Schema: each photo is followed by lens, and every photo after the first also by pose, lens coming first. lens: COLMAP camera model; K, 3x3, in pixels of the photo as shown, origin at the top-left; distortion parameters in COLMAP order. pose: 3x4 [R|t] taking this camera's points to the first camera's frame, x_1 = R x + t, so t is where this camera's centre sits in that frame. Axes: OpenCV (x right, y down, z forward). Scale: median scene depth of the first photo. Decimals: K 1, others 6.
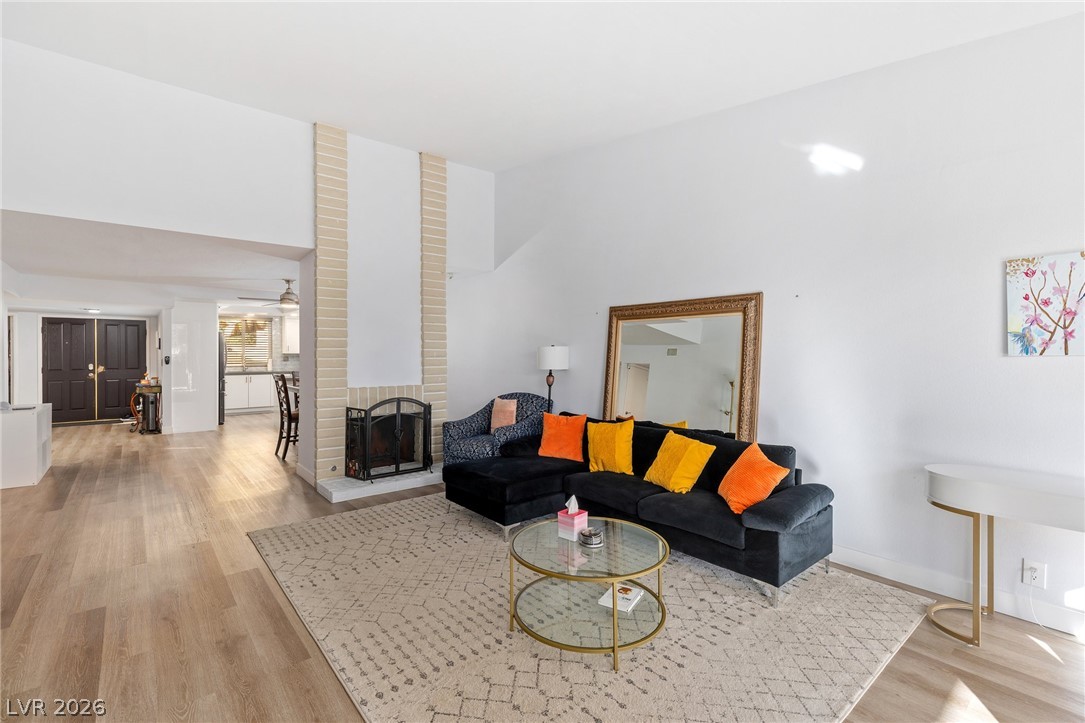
lens RADIAL K [[495.0, 0, 543.0], [0, 495.0, 351.7], [0, 0, 1]] dist [-0.000087, -0.000449]
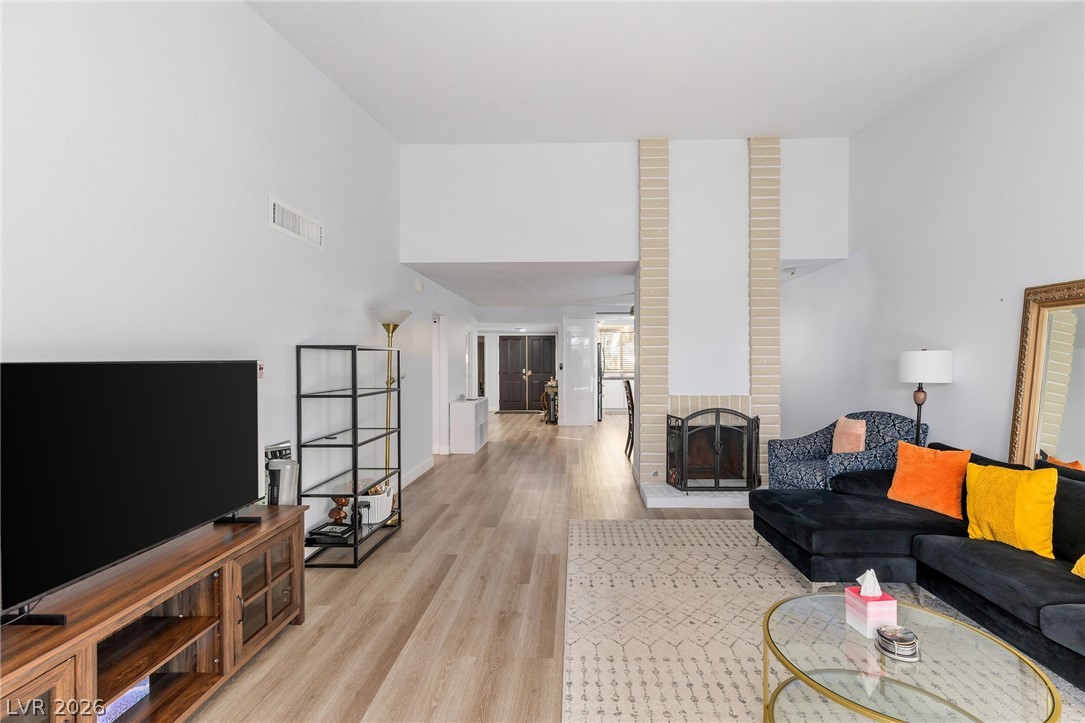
lens RADIAL K [[493.2, 0, 542.5], [0, 493.2, 361.5], [0, 0, 1]] dist [0.001671, -0.000790]
pose [[0.753024, -0.000700, -0.657992, 0.085392], [0.003839, 0.999987, 0.003330, 0.000435], [0.657982, -0.005034, 0.753017, 0.099894]]
